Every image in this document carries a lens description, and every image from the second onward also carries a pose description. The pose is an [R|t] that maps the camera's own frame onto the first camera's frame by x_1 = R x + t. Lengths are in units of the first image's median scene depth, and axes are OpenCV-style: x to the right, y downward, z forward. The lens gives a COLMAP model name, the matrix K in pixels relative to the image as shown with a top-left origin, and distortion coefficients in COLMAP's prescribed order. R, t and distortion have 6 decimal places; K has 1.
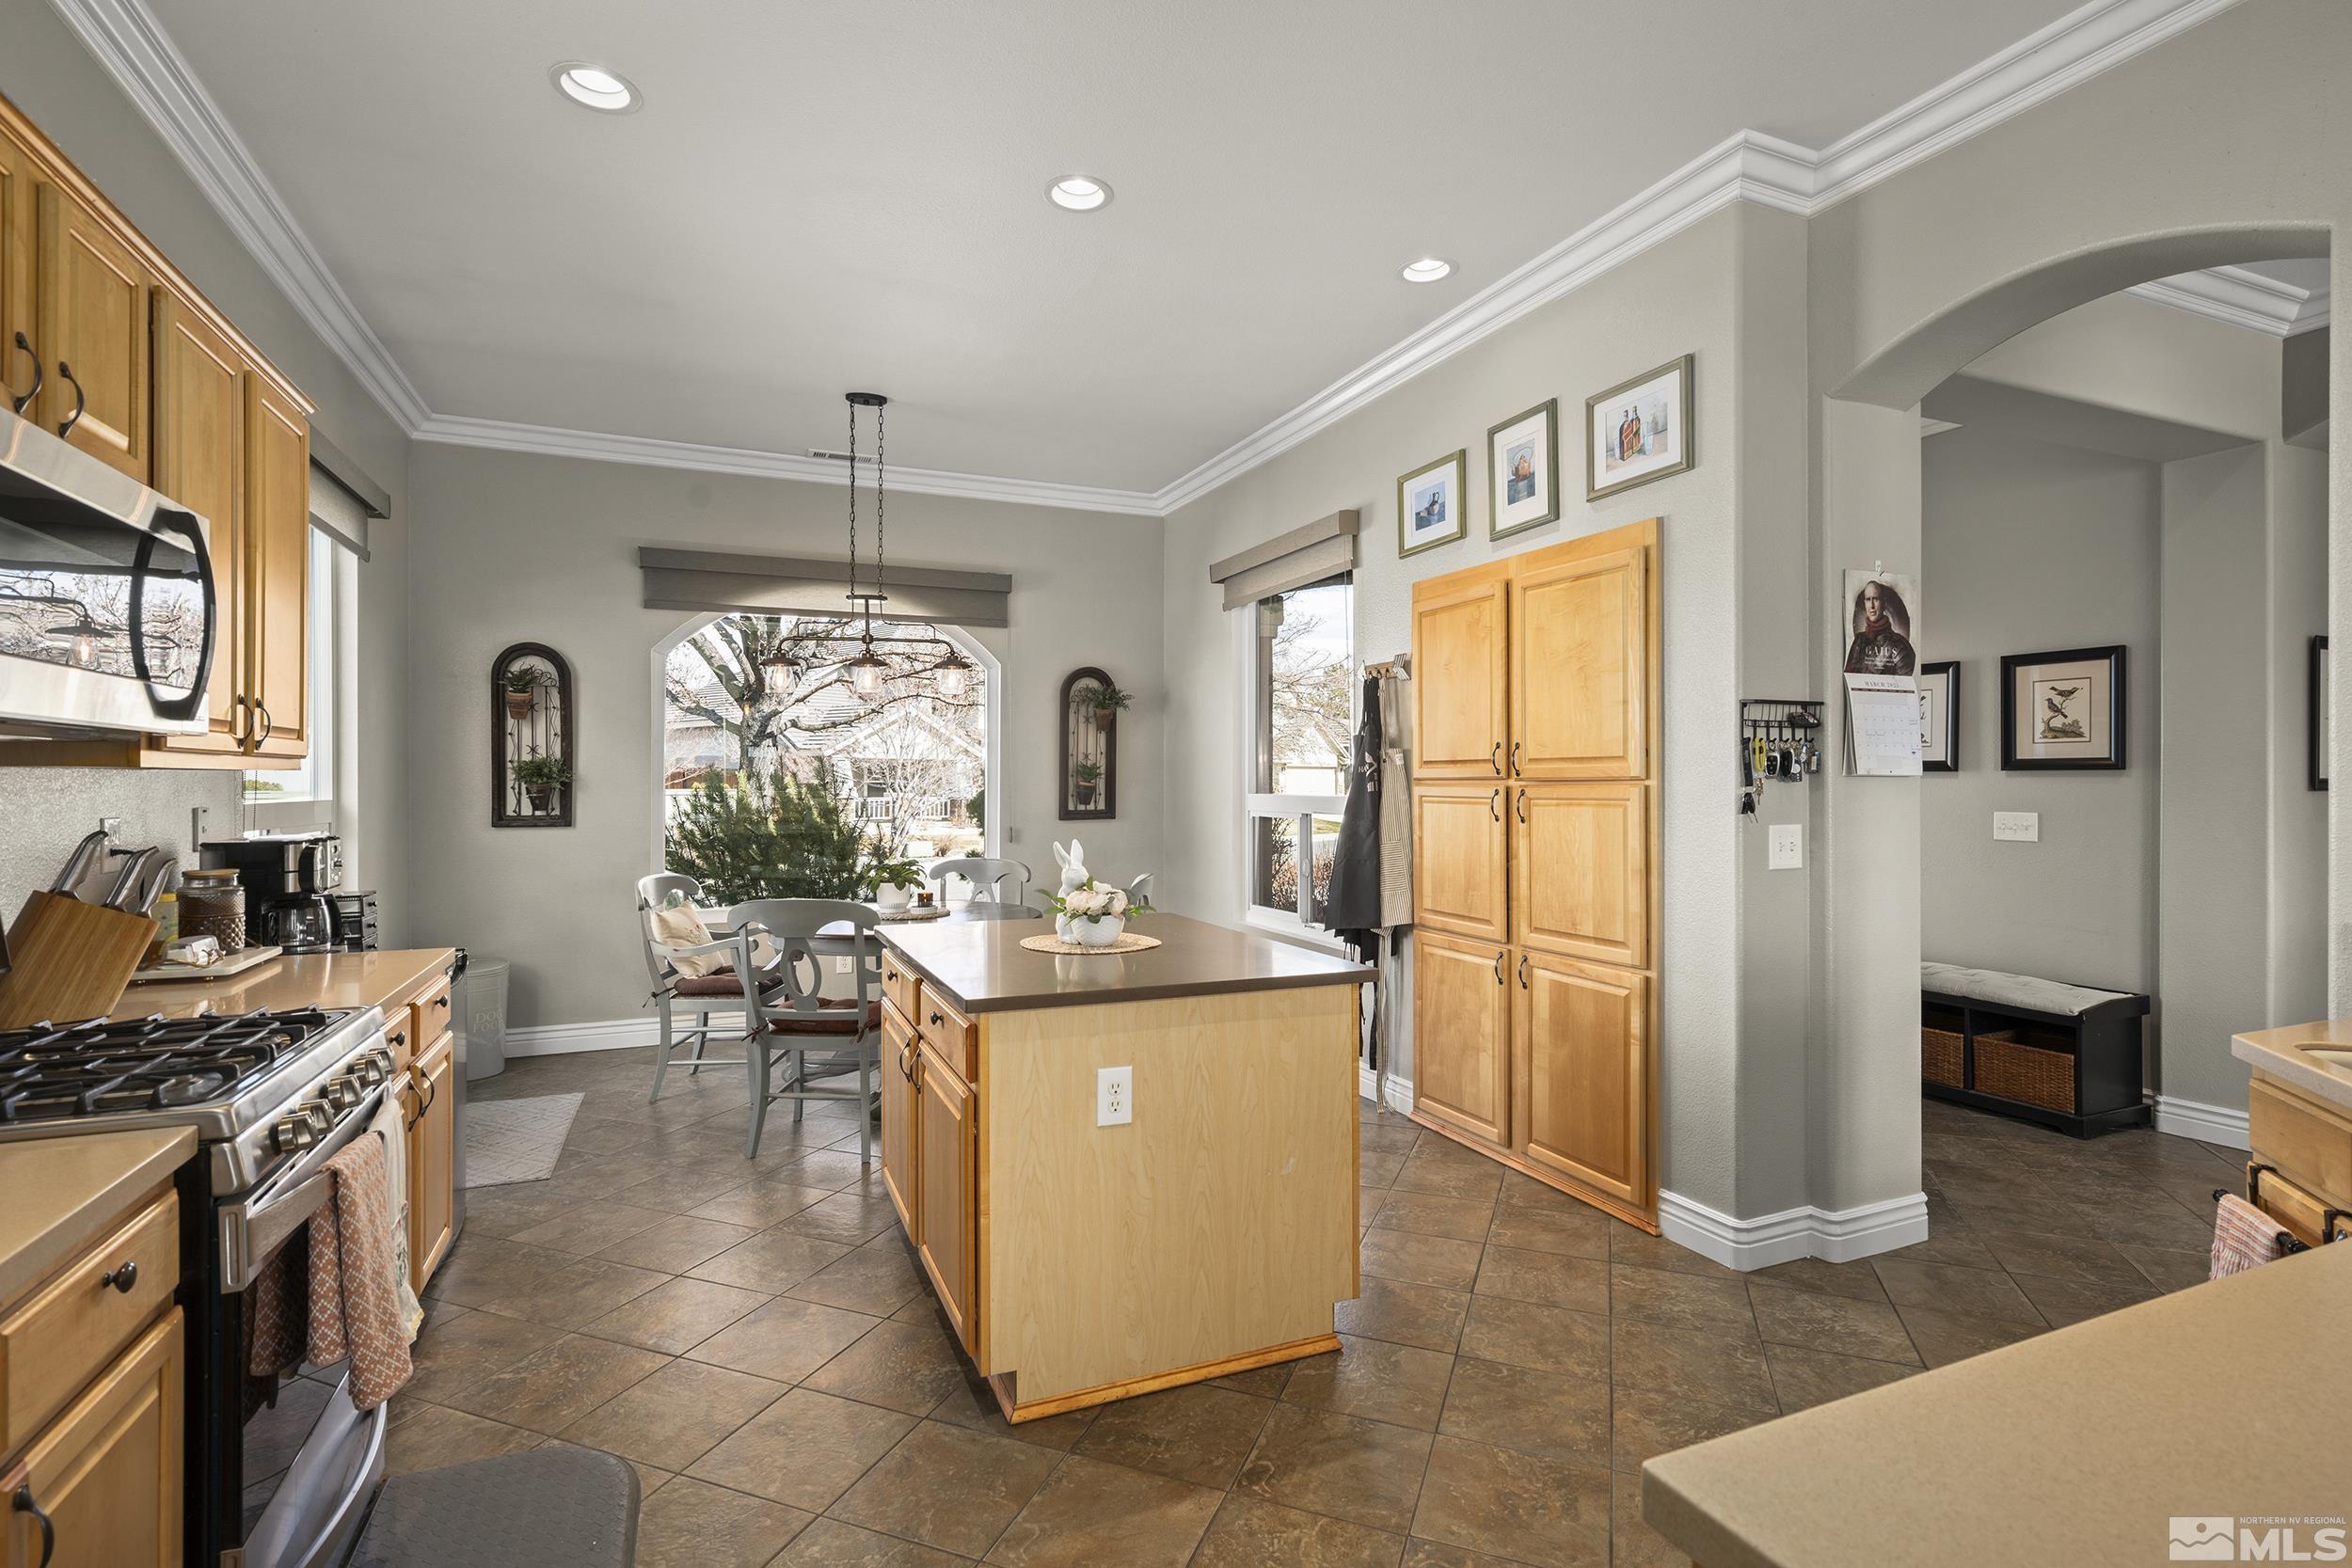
lens RADIAL K [[1113.8, 0, 1174.3], [0, 1113.8, 778.5], [0, 0, 1]] dist [0.010825, 0.000572]
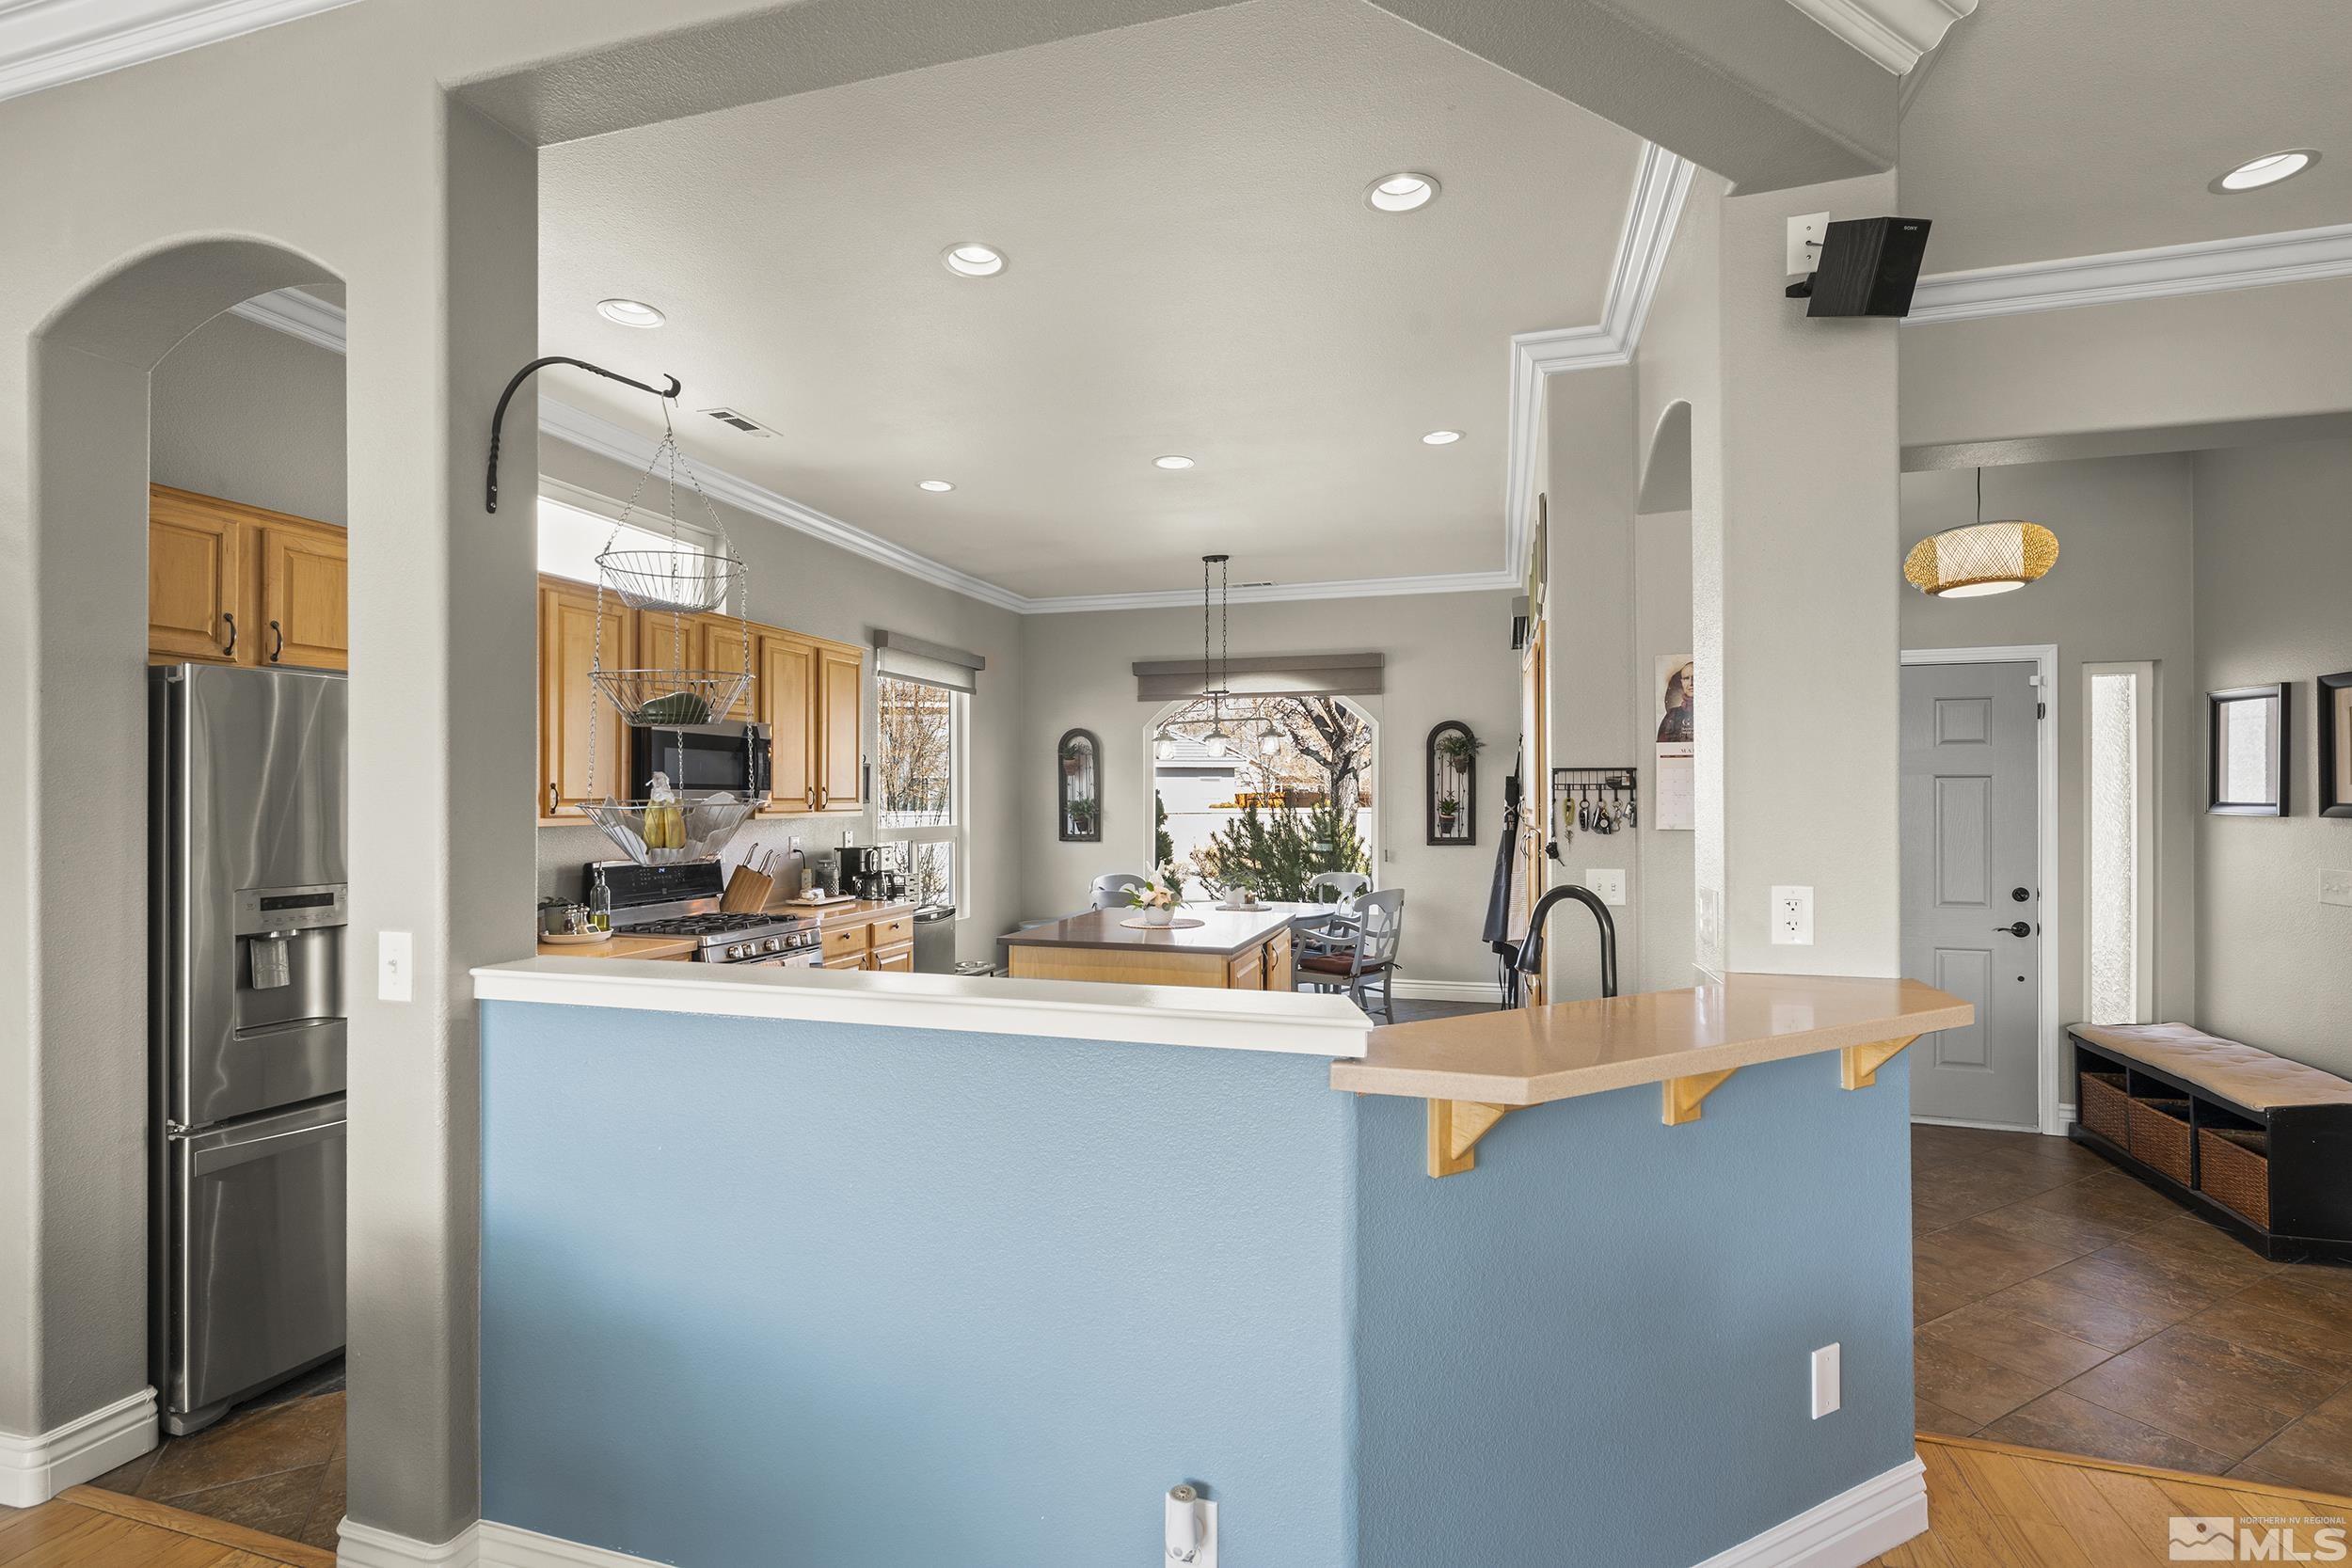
lens RADIAL K [[1073.6, 0, 1175.6], [0, 1073.6, 791.8], [0, 0, 1]] dist [0.006293, 0.001123]
pose [[0.770070, -0.004895, -0.637941, 0.588403], [0.003623, 0.999988, -0.003299, -0.025696], [0.637949, 0.000229, 0.770078, -0.127707]]
